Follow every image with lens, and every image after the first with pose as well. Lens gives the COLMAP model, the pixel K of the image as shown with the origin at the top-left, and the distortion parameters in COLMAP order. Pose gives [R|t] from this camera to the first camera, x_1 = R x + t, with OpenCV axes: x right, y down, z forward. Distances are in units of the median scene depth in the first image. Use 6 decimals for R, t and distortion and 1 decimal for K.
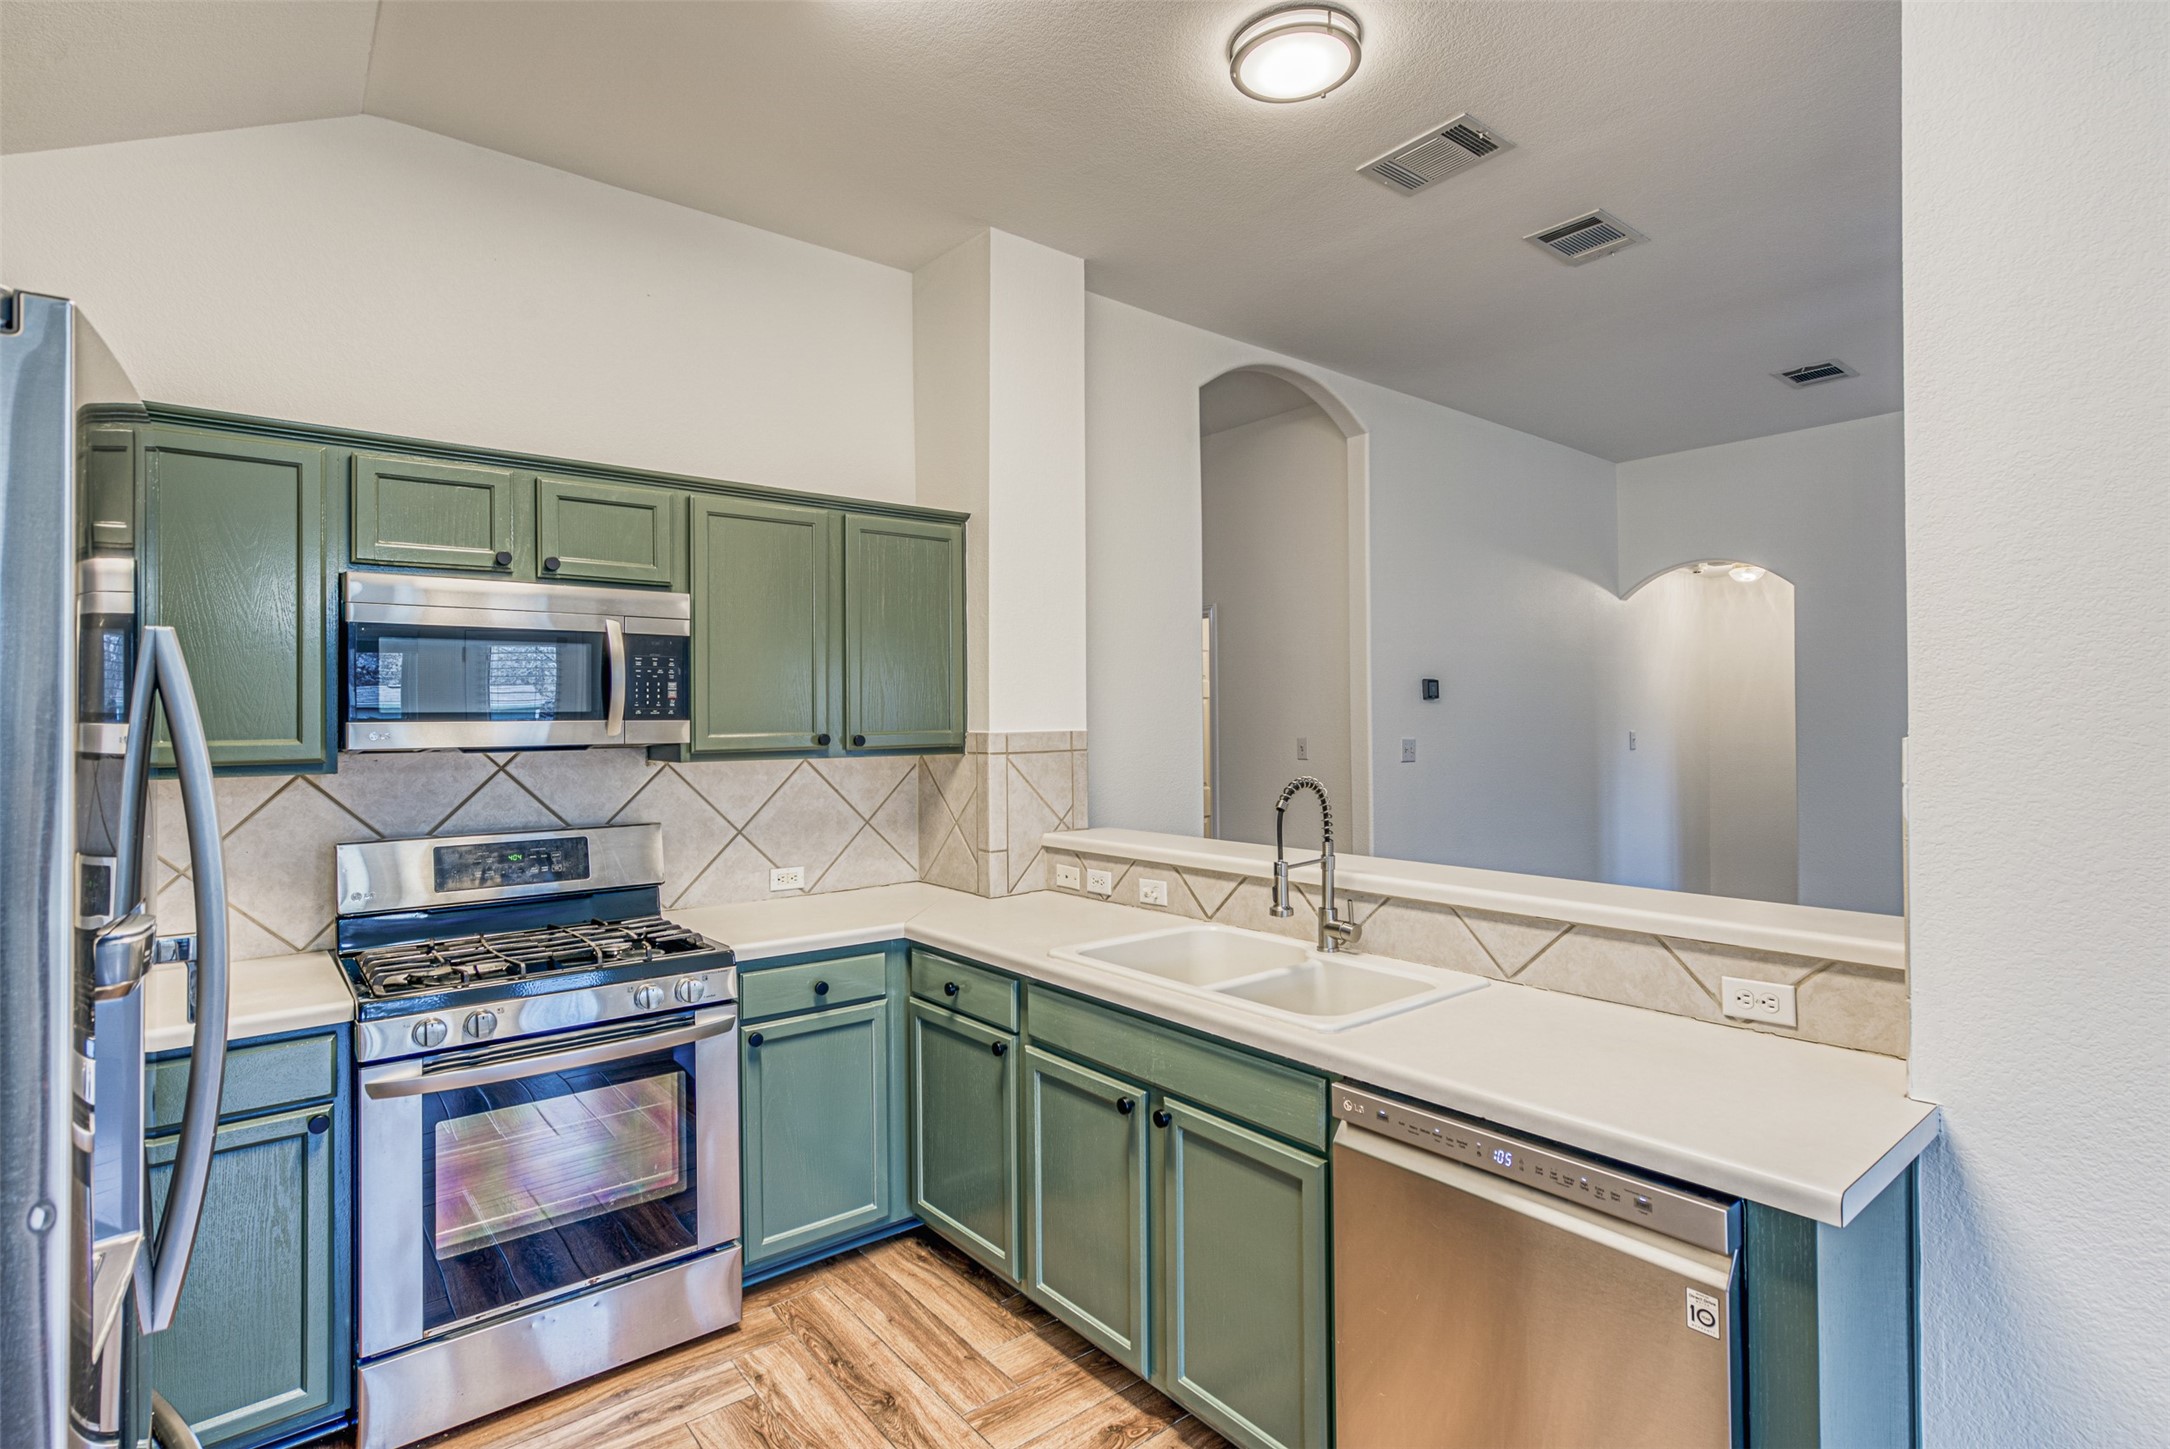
lens RADIAL K [[1026.2, 0, 1090.9], [0, 1026.2, 723.5], [0, 0, 1]] dist [0.001047, 0.006382]
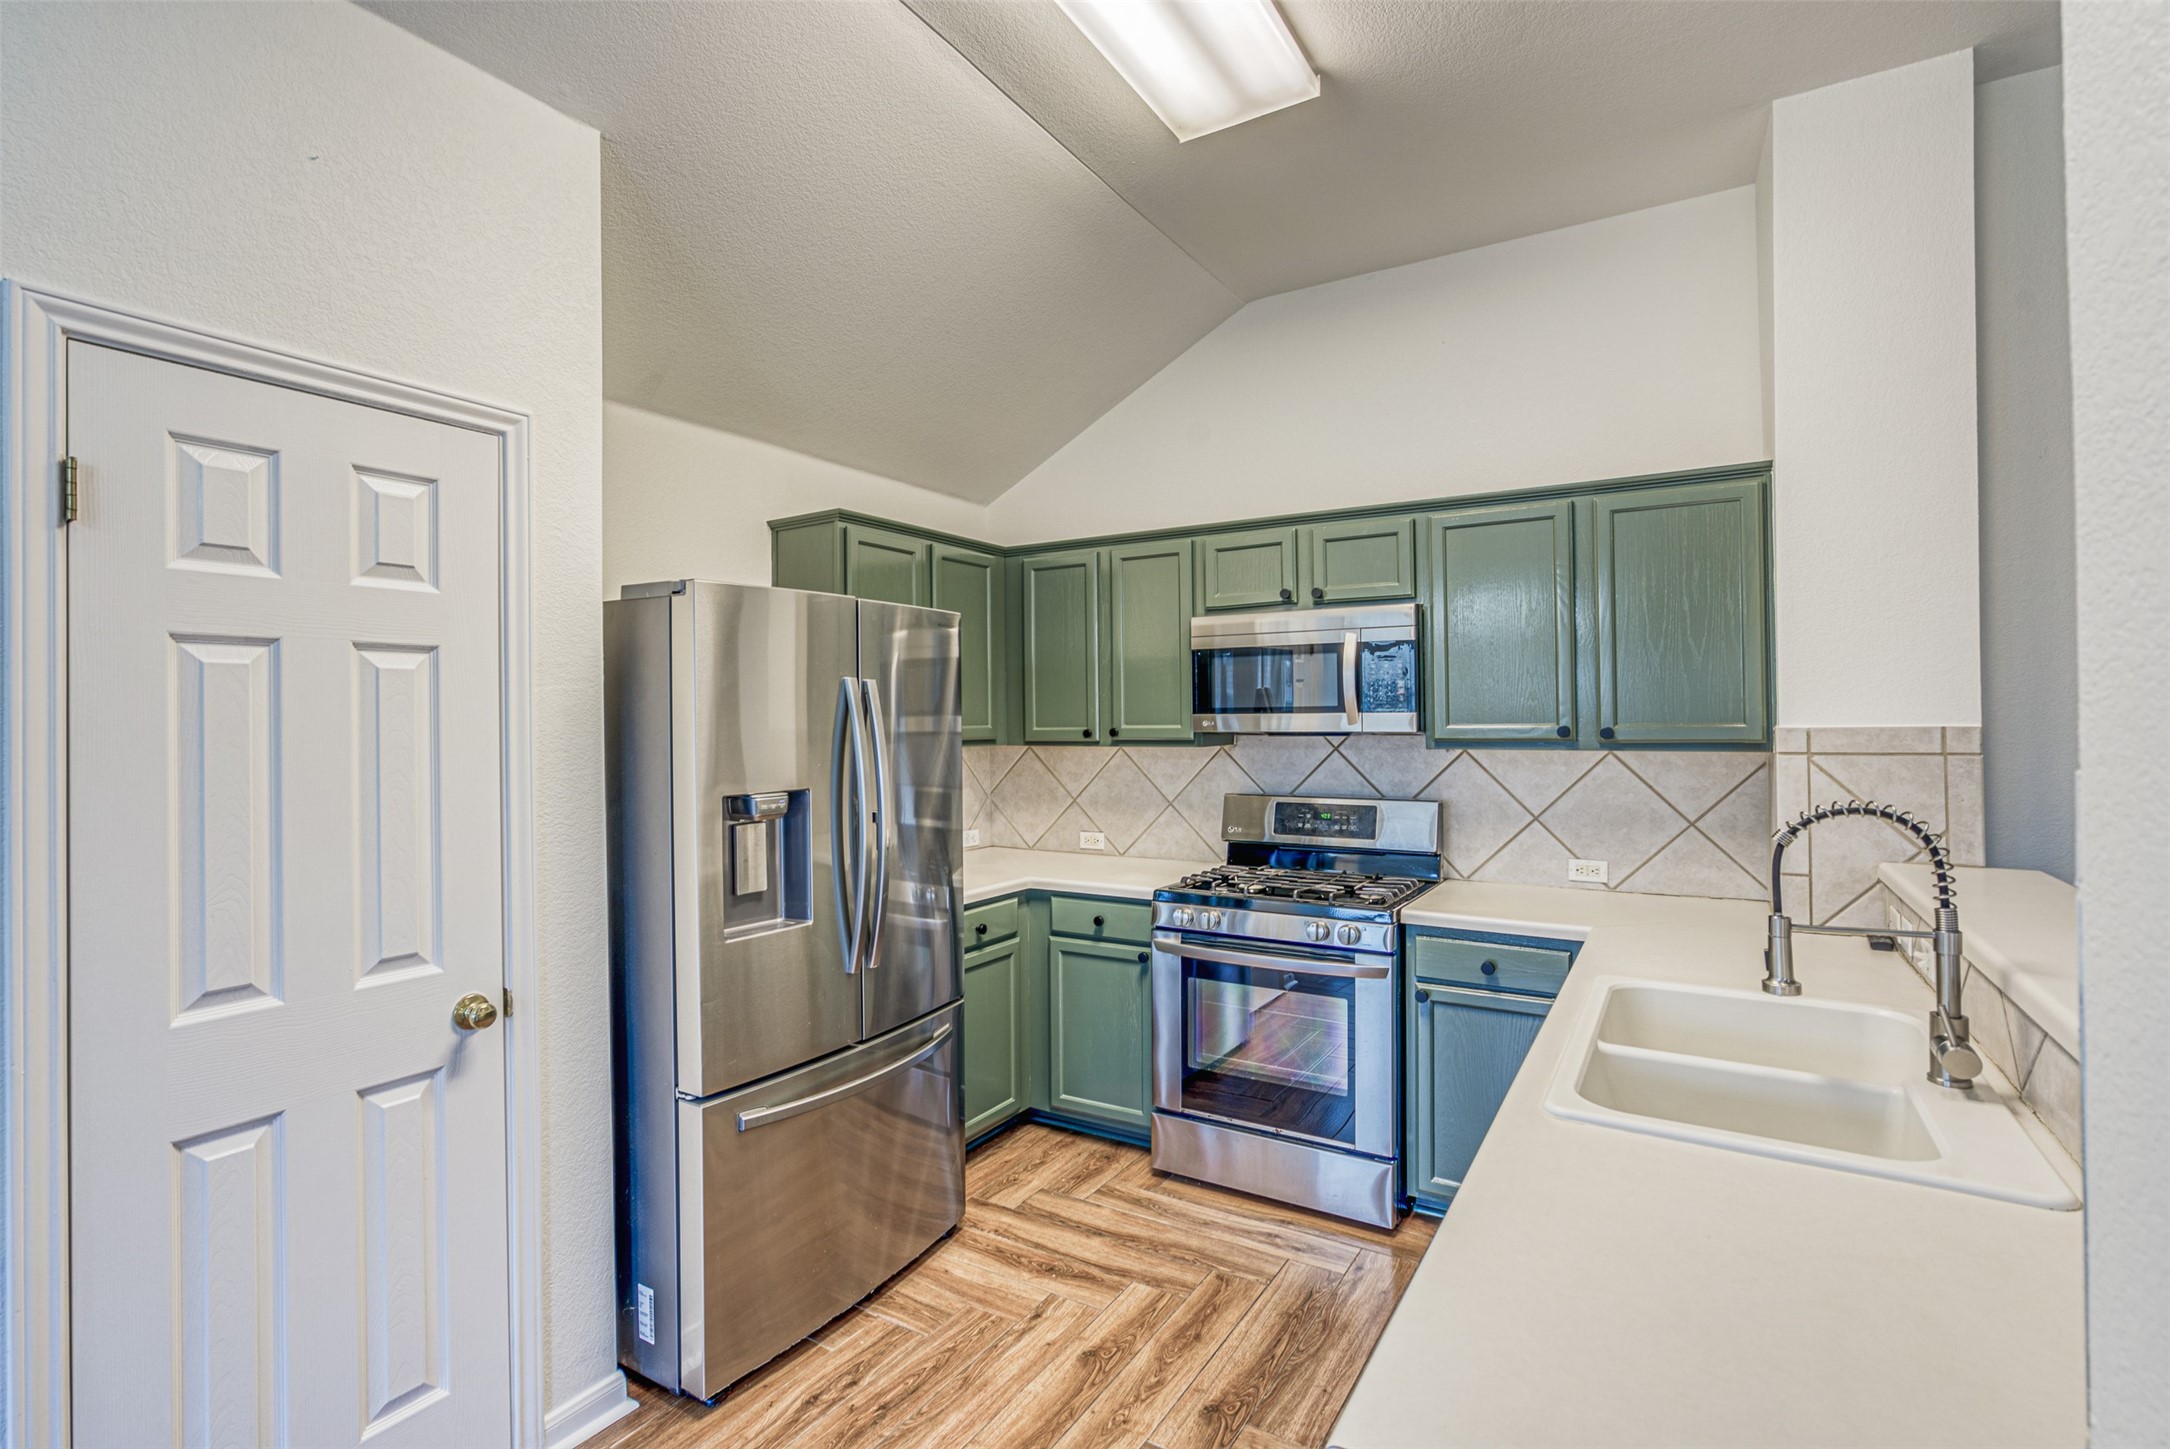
lens RADIAL K [[1026.2, 0, 1080.2], [0, 1026.2, 712.1], [0, 0, 1]] dist [0.001047, 0.006382]
pose [[0.345625, 0.002712, -0.938369, 0.547904], [0.005657, 0.999972, 0.004974, -0.011626], [0.938356, -0.007028, 0.345600, 0.236711]]
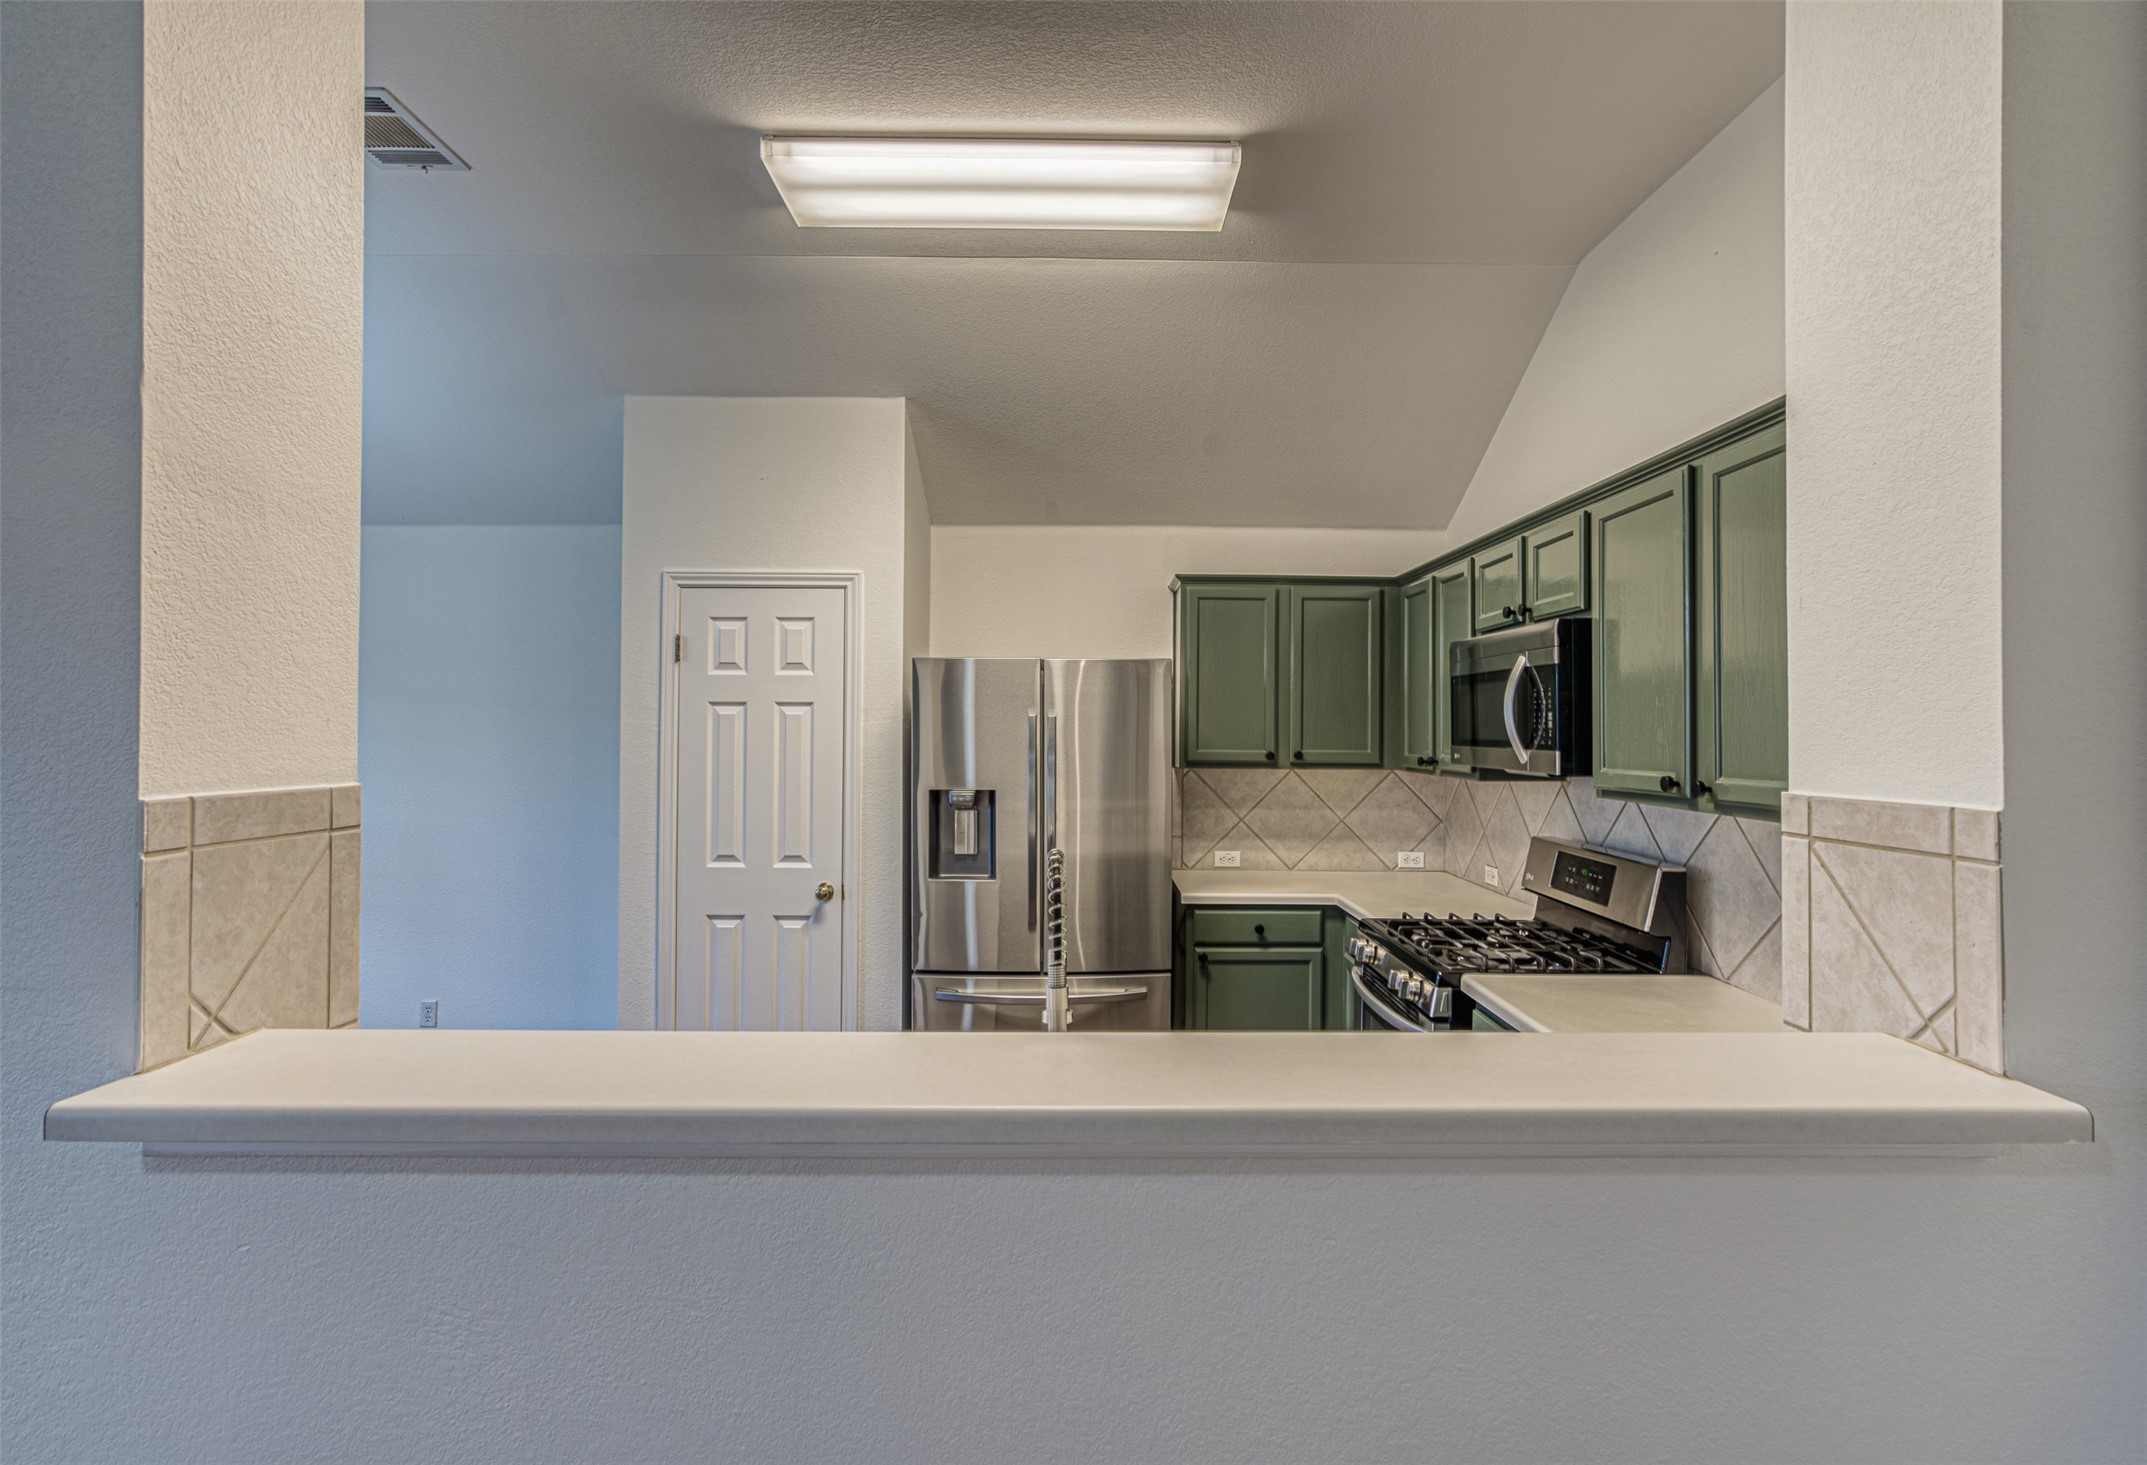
lens RADIAL K [[1043.9, 0, 1074.3], [0, 1043.9, 724.7], [0, 0, 1]] dist [-0.020530, 0.004666]
pose [[-0.619718, 0.005929, -0.784802, 0.618840], [0.001701, 0.999979, 0.006211, -0.033706], [0.784823, 0.002514, -0.619715, 1.210304]]
